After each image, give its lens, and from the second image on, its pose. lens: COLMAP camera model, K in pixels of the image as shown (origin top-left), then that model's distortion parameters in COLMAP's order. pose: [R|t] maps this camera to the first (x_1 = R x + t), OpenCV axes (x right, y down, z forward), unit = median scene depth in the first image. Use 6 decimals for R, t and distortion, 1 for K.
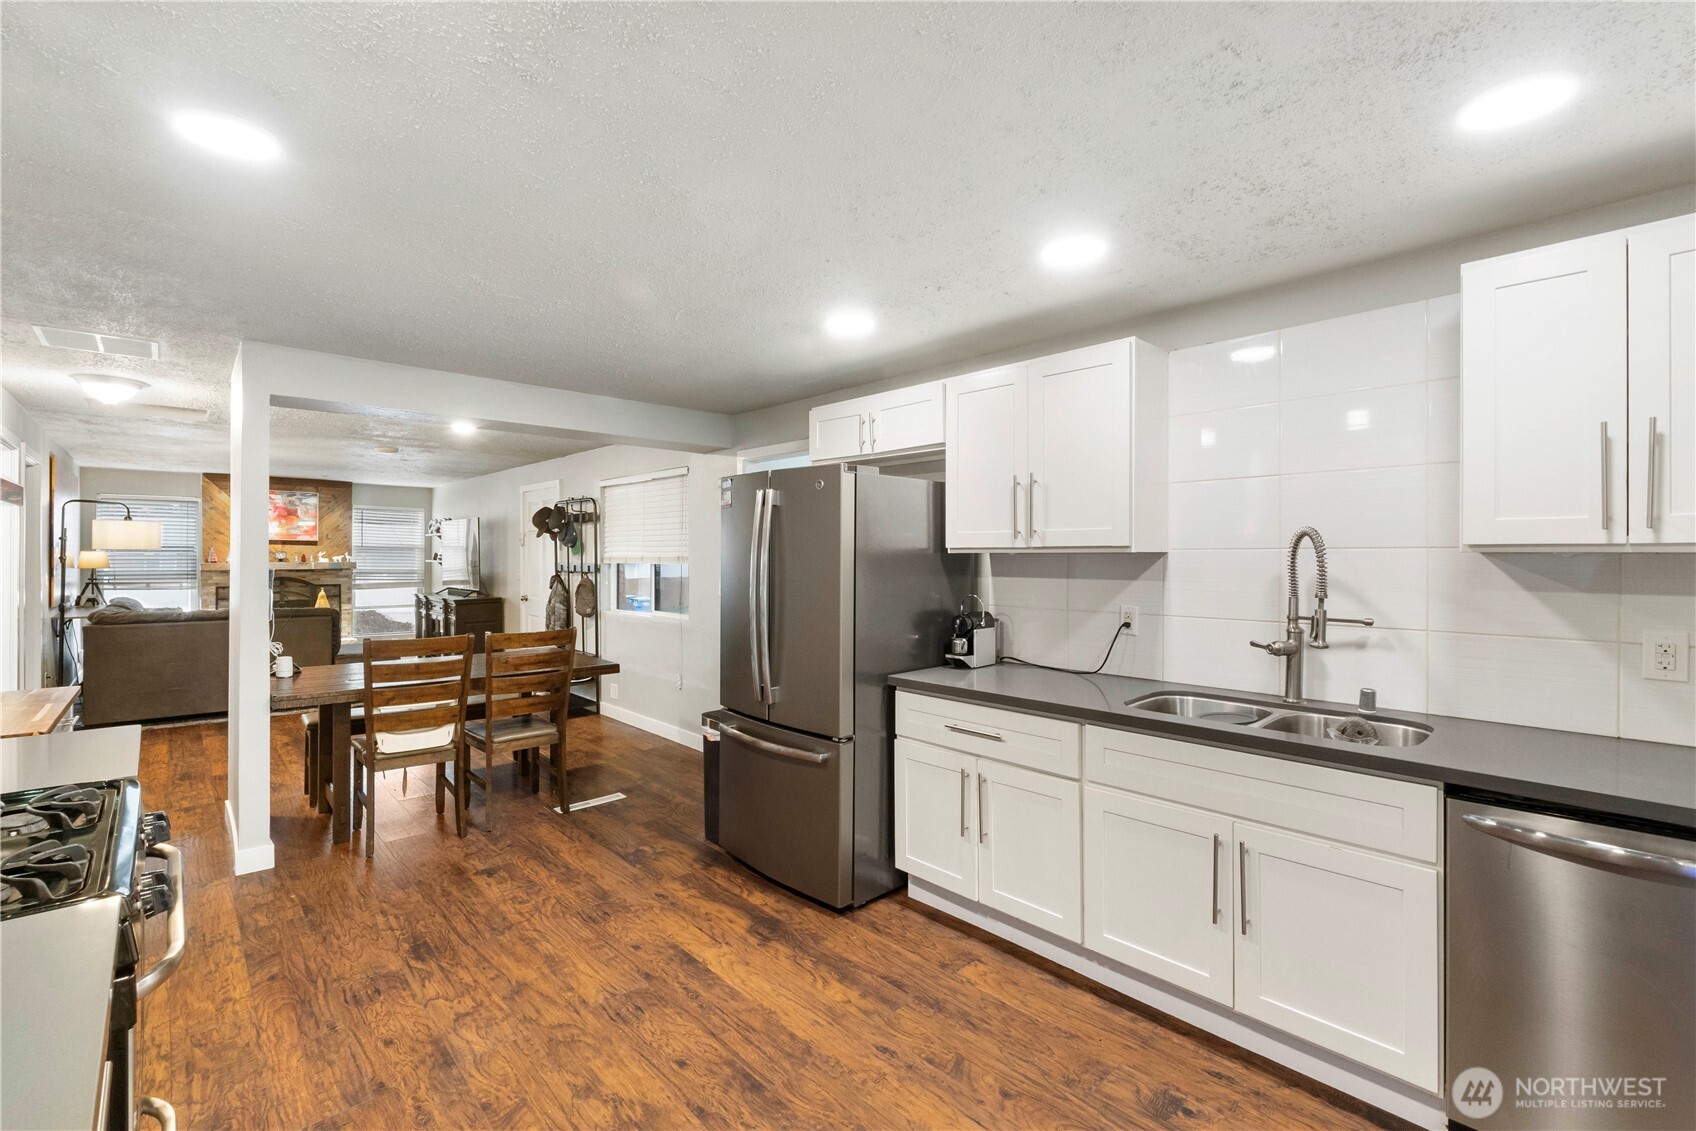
lens RADIAL K [[743.1, 0, 840.7], [0, 743.1, 562.7], [0, 0, 1]] dist [-0.001749, 0.000118]
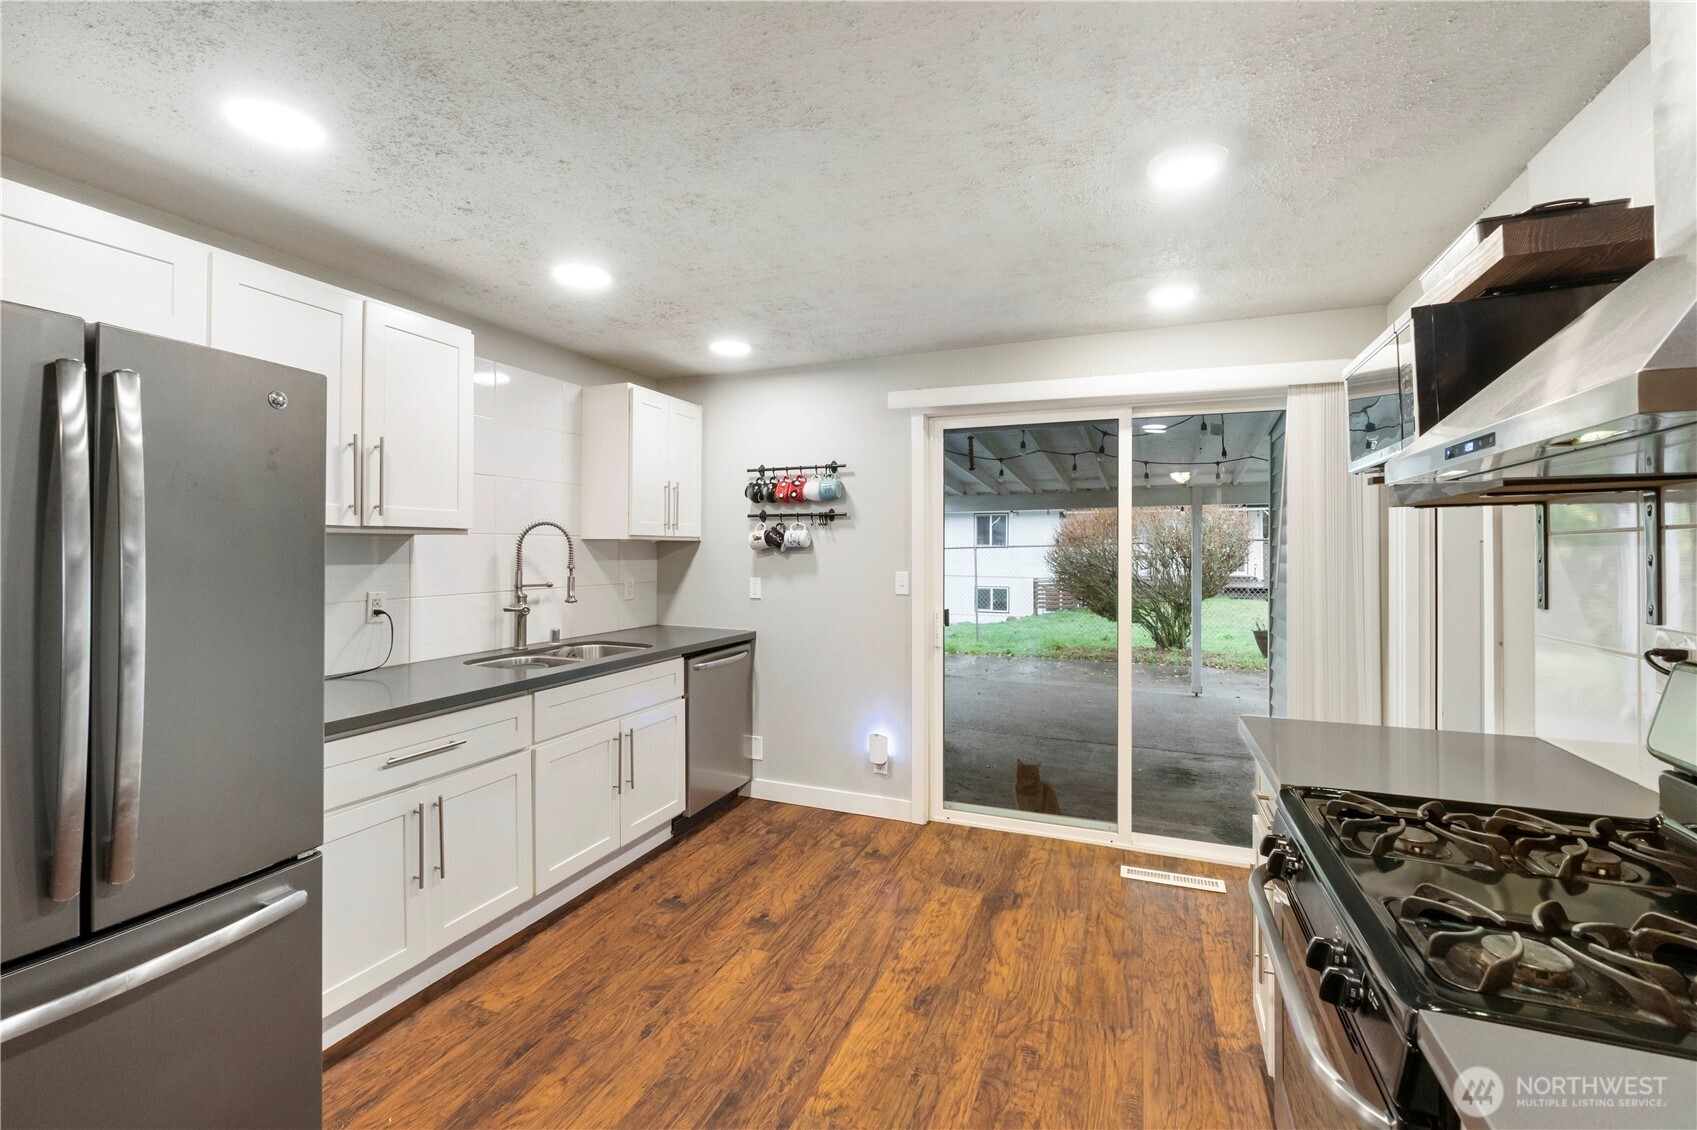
lens RADIAL K [[743.5, 0, 842.6], [0, 743.5, 549.7], [0, 0, 1]] dist [-0.001749, 0.000118]
pose [[-0.433553, -0.004583, 0.901117, -0.870463], [0.001370, 0.999983, 0.005745, 0.001698], [-0.901127, 0.003726, -0.433539, 1.089069]]
